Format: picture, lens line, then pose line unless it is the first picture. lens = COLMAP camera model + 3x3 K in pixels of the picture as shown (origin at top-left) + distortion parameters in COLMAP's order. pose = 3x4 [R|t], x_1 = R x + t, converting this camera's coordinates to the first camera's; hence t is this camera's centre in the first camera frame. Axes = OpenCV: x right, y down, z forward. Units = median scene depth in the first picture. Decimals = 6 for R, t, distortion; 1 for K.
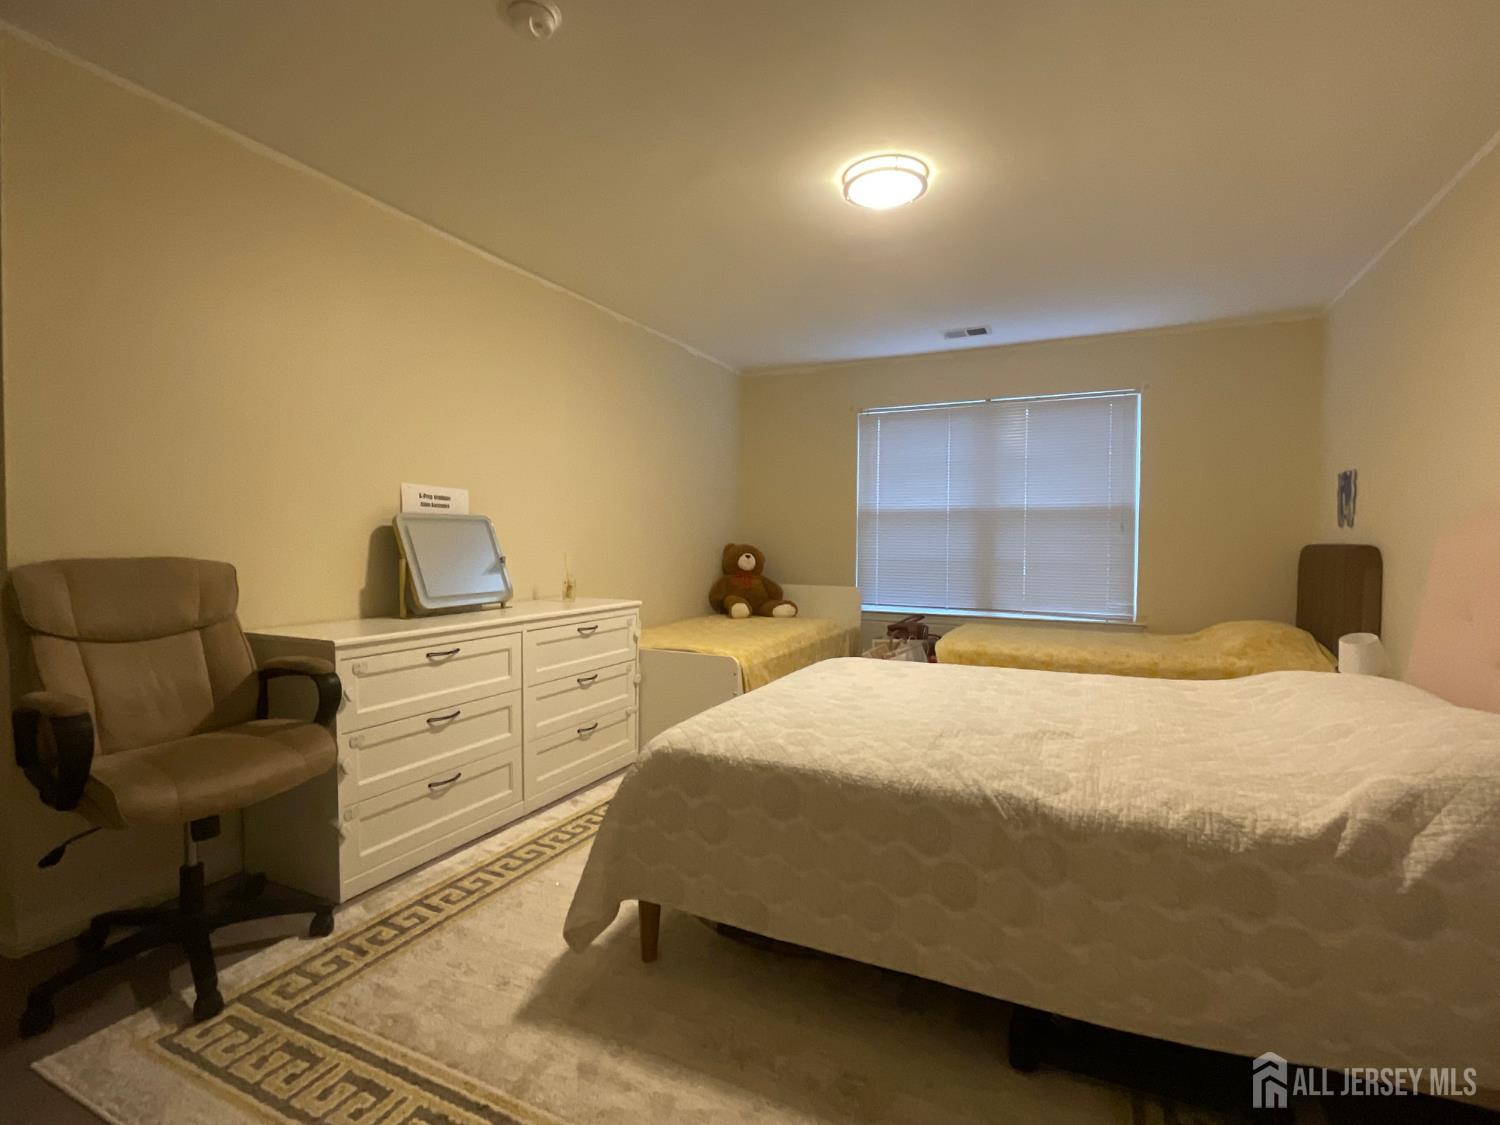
lens RADIAL K [[731.0, 0, 750.0], [0, 731.0, 562.5], [0, 0, 1]] dist [0.000073, 0.000026]
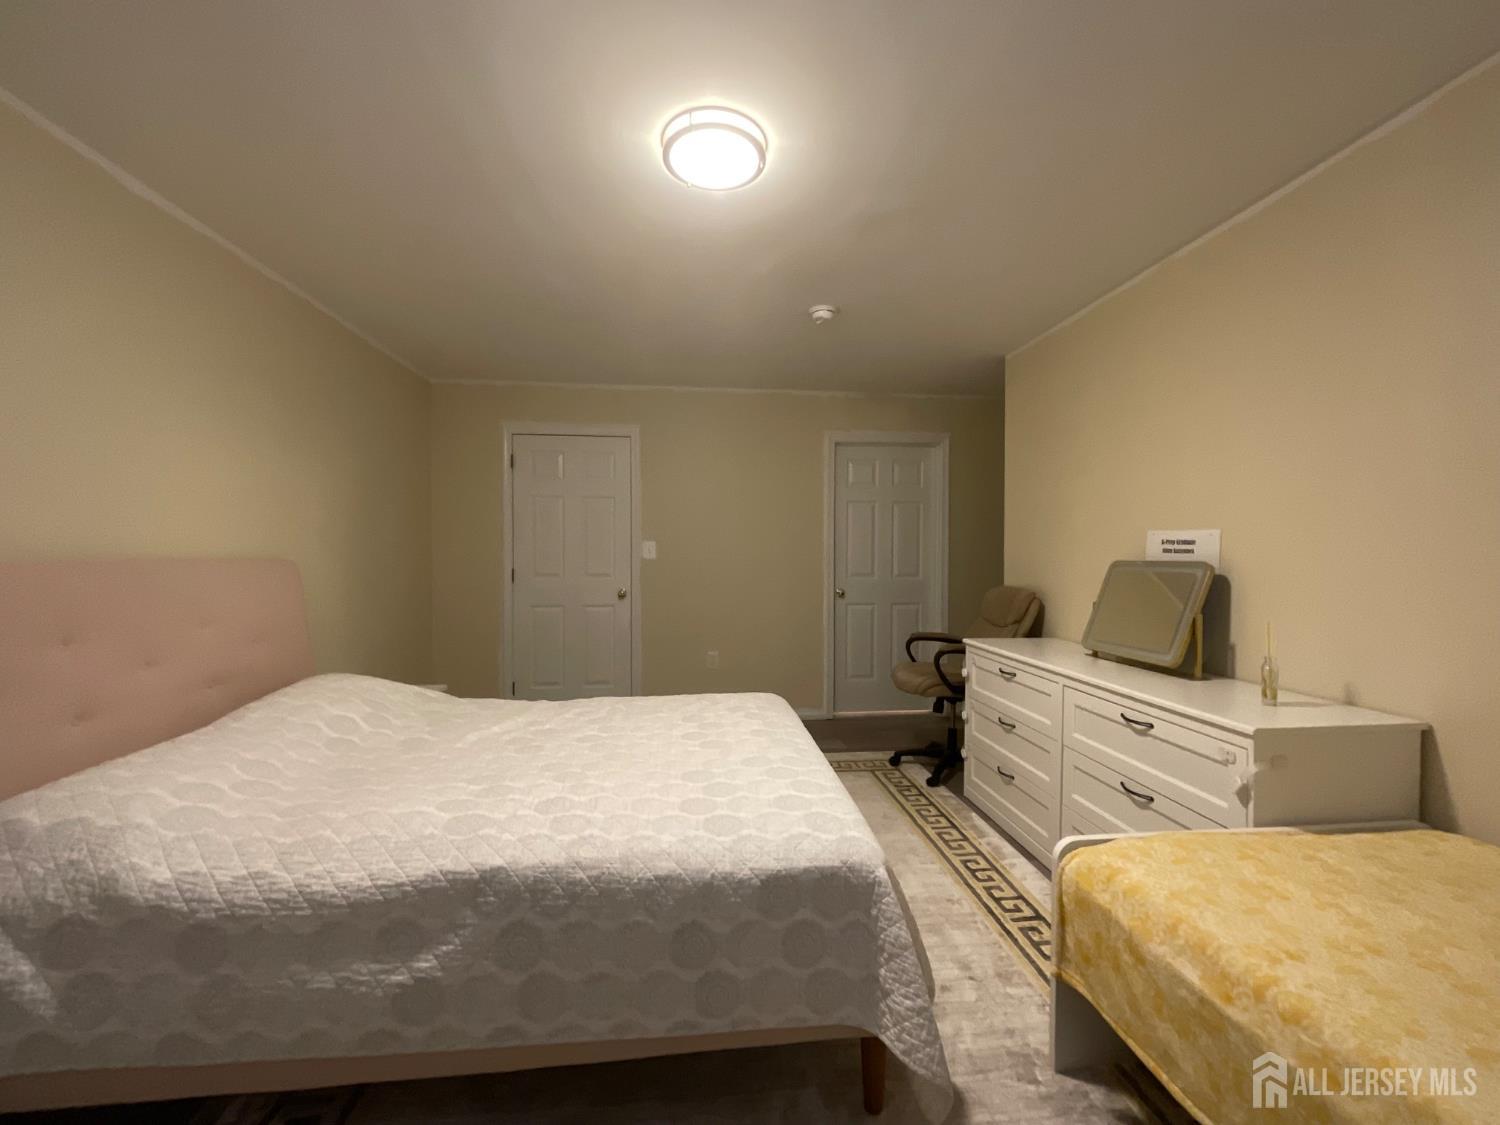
lens RADIAL K [[611.1, 0, 745.0], [0, 611.1, 563.8], [0, 0, 1]] dist [-0.008012, 0.005992]
pose [[-0.856156, 0.002019, -0.516713, 0.497539], [-0.023961, 0.998762, 0.043604, -0.095743], [0.516161, 0.049713, -0.855048, 1.596009]]
